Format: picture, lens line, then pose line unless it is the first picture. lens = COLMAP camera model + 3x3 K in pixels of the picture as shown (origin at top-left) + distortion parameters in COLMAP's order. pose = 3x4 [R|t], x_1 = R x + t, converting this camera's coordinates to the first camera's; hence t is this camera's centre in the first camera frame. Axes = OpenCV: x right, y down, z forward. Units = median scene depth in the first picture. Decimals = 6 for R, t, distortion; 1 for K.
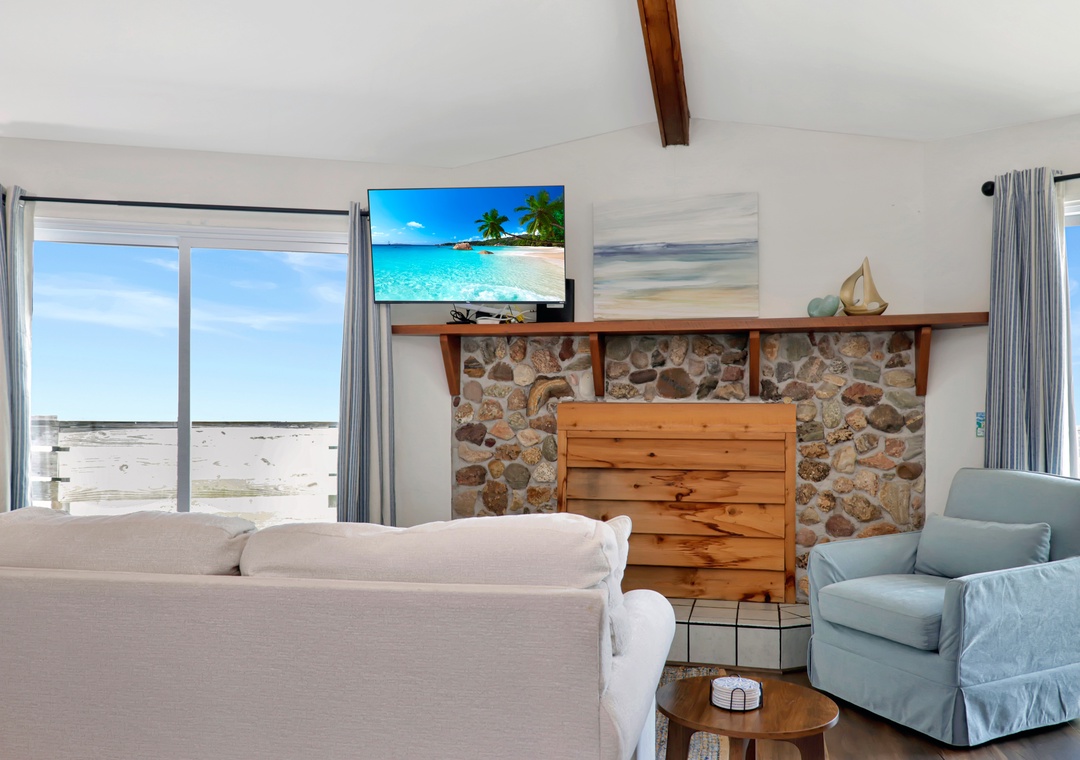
lens RADIAL K [[981.5, 0, 540.0], [0, 981.5, 380.0], [0, 0, 1]] dist [0.001973, -0.002344]
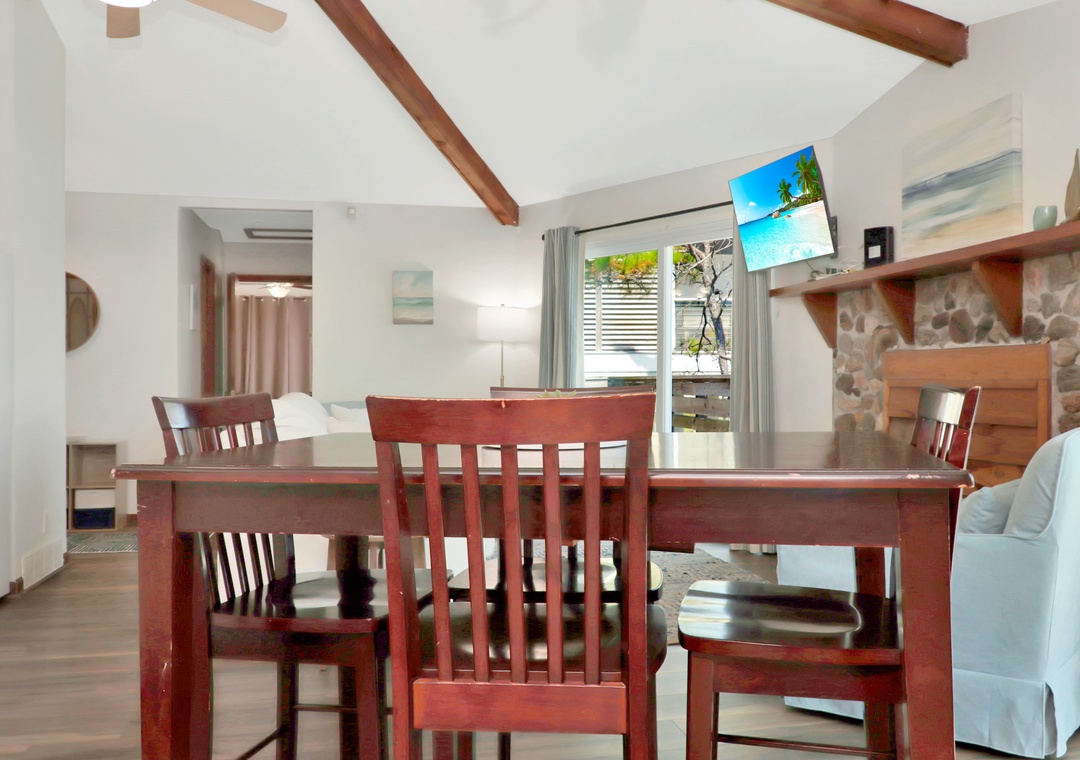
lens RADIAL K [[981.5, 0, 540.0], [0, 981.5, 380.0], [0, 0, 1]] dist [0.001973, -0.002344]
pose [[0.385589, -0.001883, -0.922669, 0.813136], [0.017638, 0.999830, 0.005331, 0.040640], [0.922502, -0.018330, 0.385557, 0.294536]]
